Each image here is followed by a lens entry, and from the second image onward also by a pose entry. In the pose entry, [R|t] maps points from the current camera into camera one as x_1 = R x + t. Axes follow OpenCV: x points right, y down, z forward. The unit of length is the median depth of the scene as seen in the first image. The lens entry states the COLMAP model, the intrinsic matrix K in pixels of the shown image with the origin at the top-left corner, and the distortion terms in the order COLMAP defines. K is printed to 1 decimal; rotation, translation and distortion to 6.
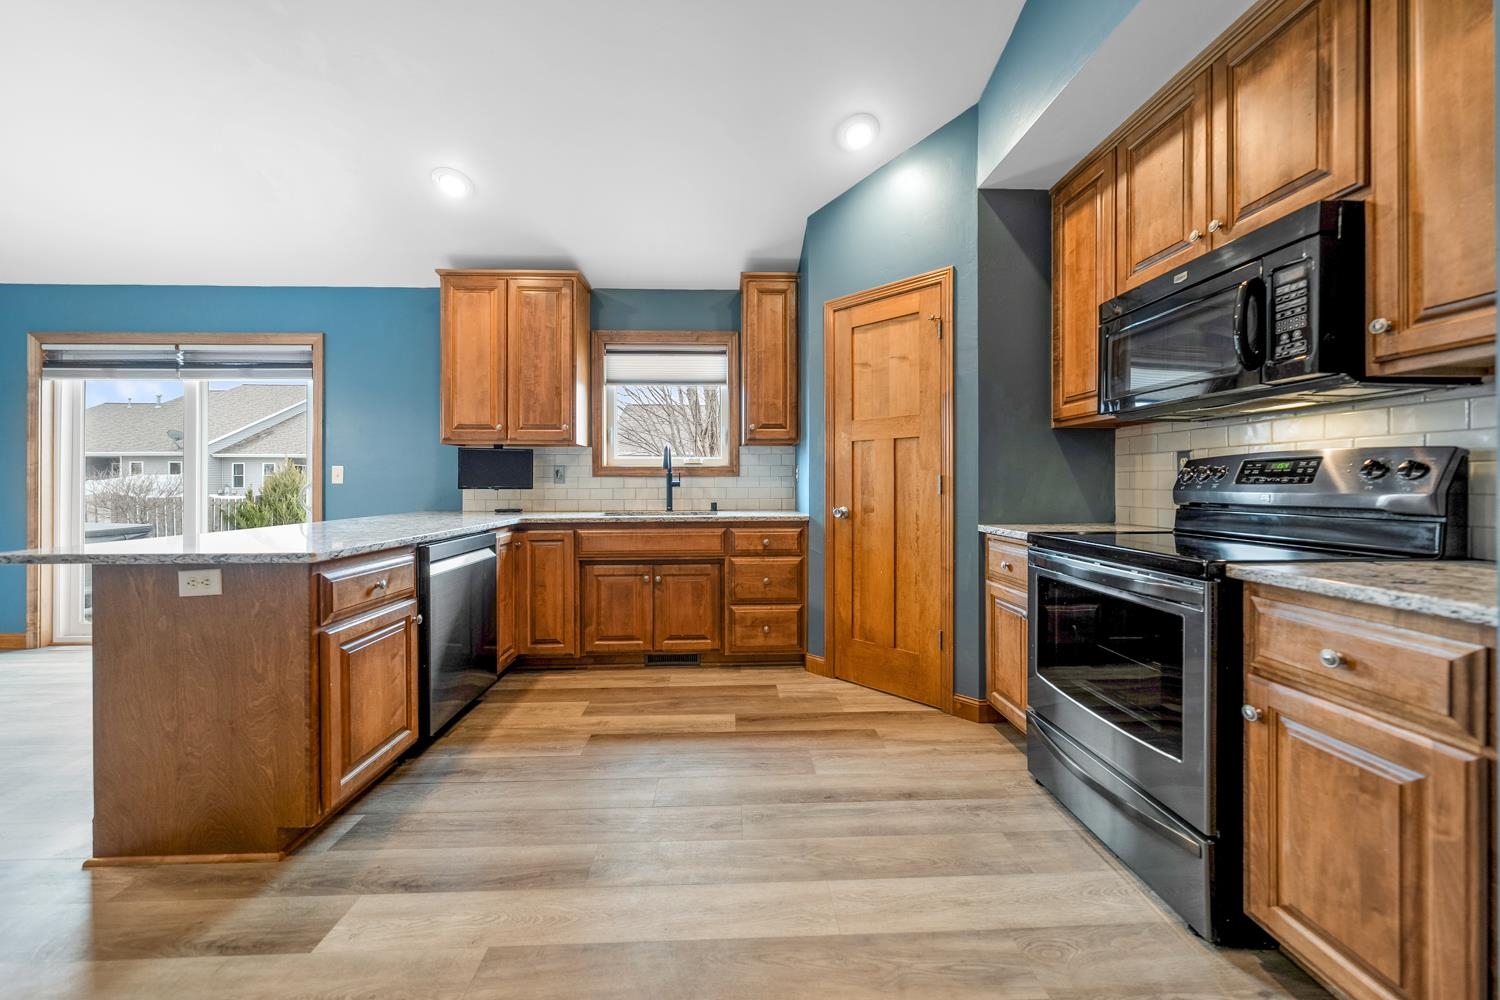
lens RADIAL K [[534.6, 0, 748.2], [0, 534.6, 483.0], [0, 0, 1]] dist [-0.001884, -0.000094]
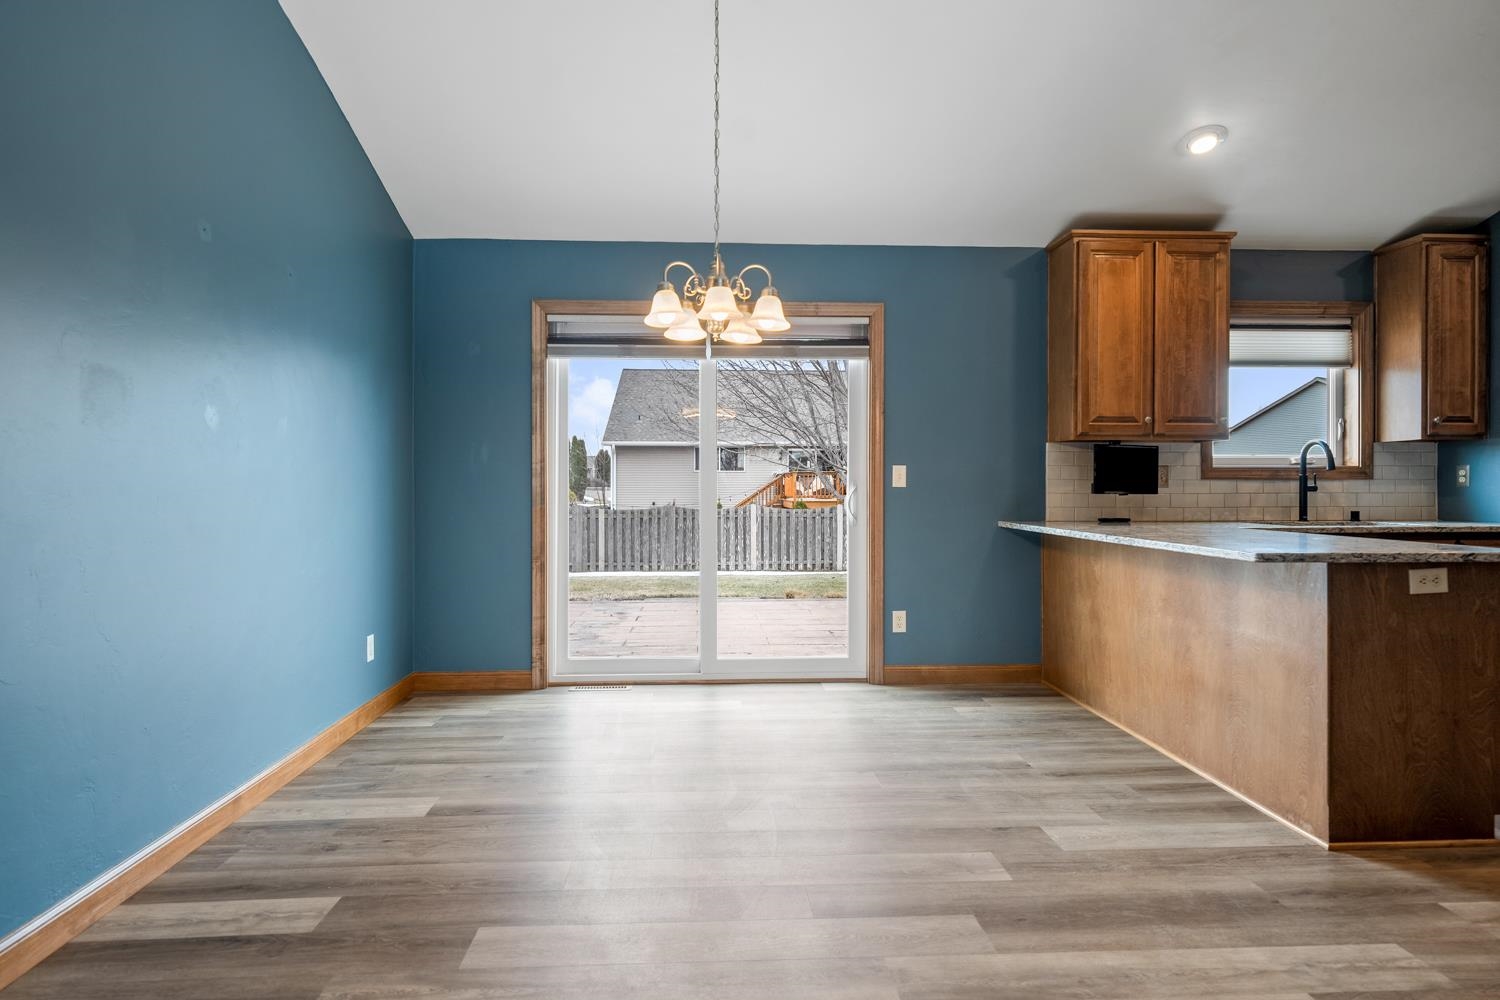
lens RADIAL K [[823.3, 0, 745.9], [0, 823.3, 492.8], [0, 0, 1]] dist [0.001642, 0.000875]
pose [[0.999891, 0.001765, 0.014638, -1.346931], [-0.001856, 0.999979, 0.006208, 0.003274], [-0.014627, -0.006235, 0.999874, -0.338326]]
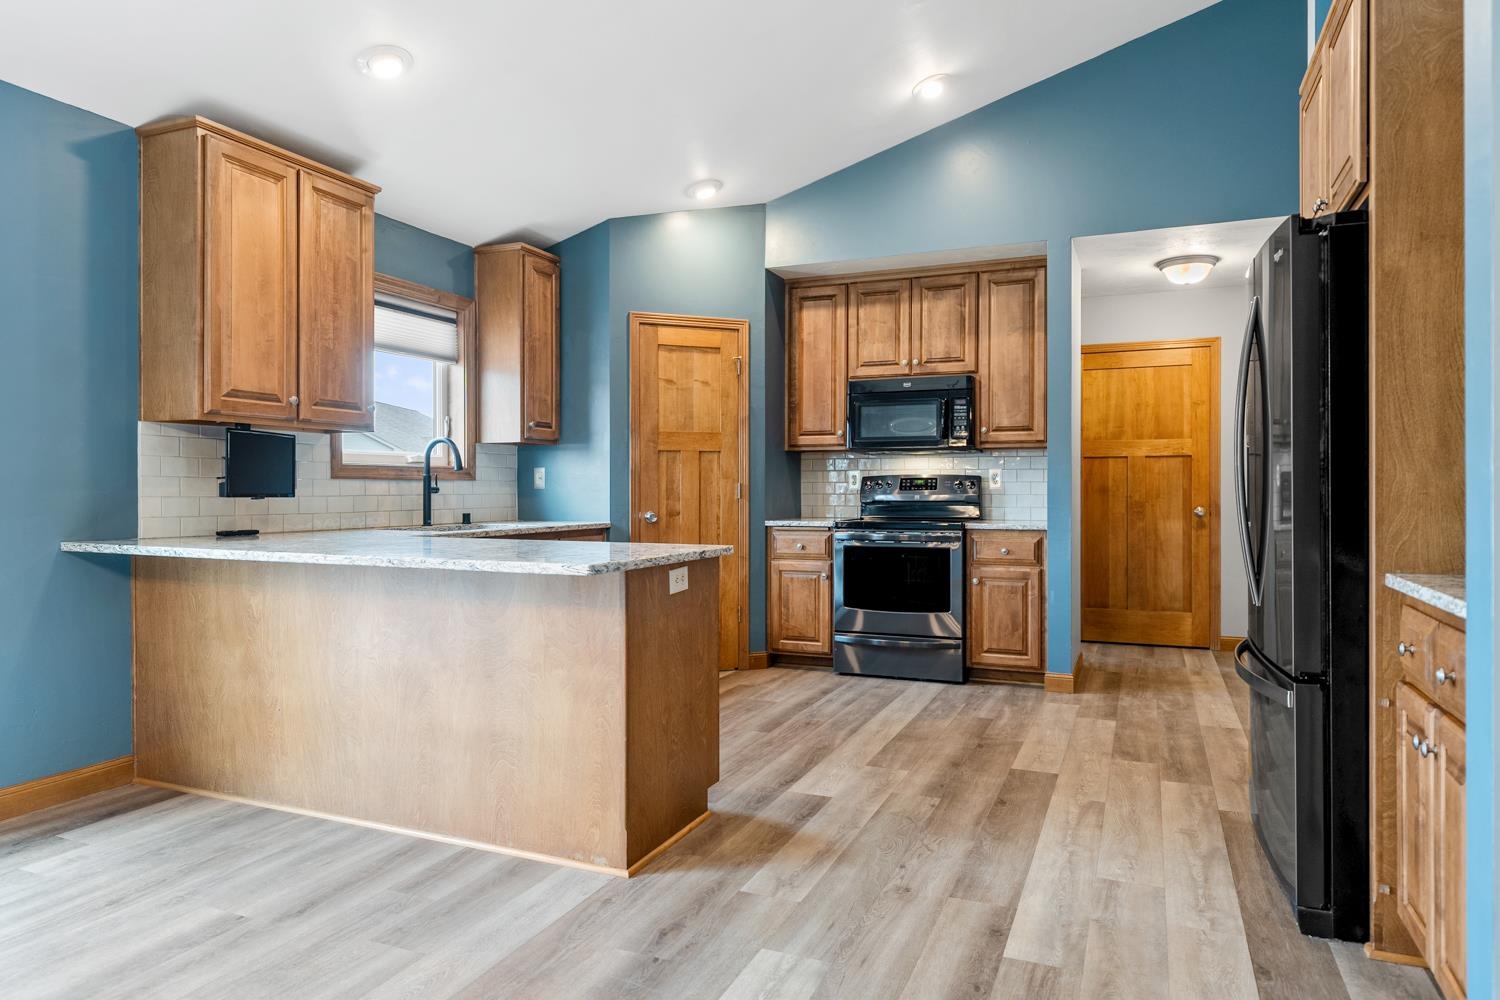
lens RADIAL K [[936.1, 0, 745.8], [0, 936.1, 493.8], [0, 0, 1]] dist [0.004426, -0.001811]
pose [[0.428730, -0.001708, 0.903431, -1.508631], [-0.002396, 0.999993, 0.003027, 0.003389], [-0.903429, -0.003462, 0.428723, 0.036577]]
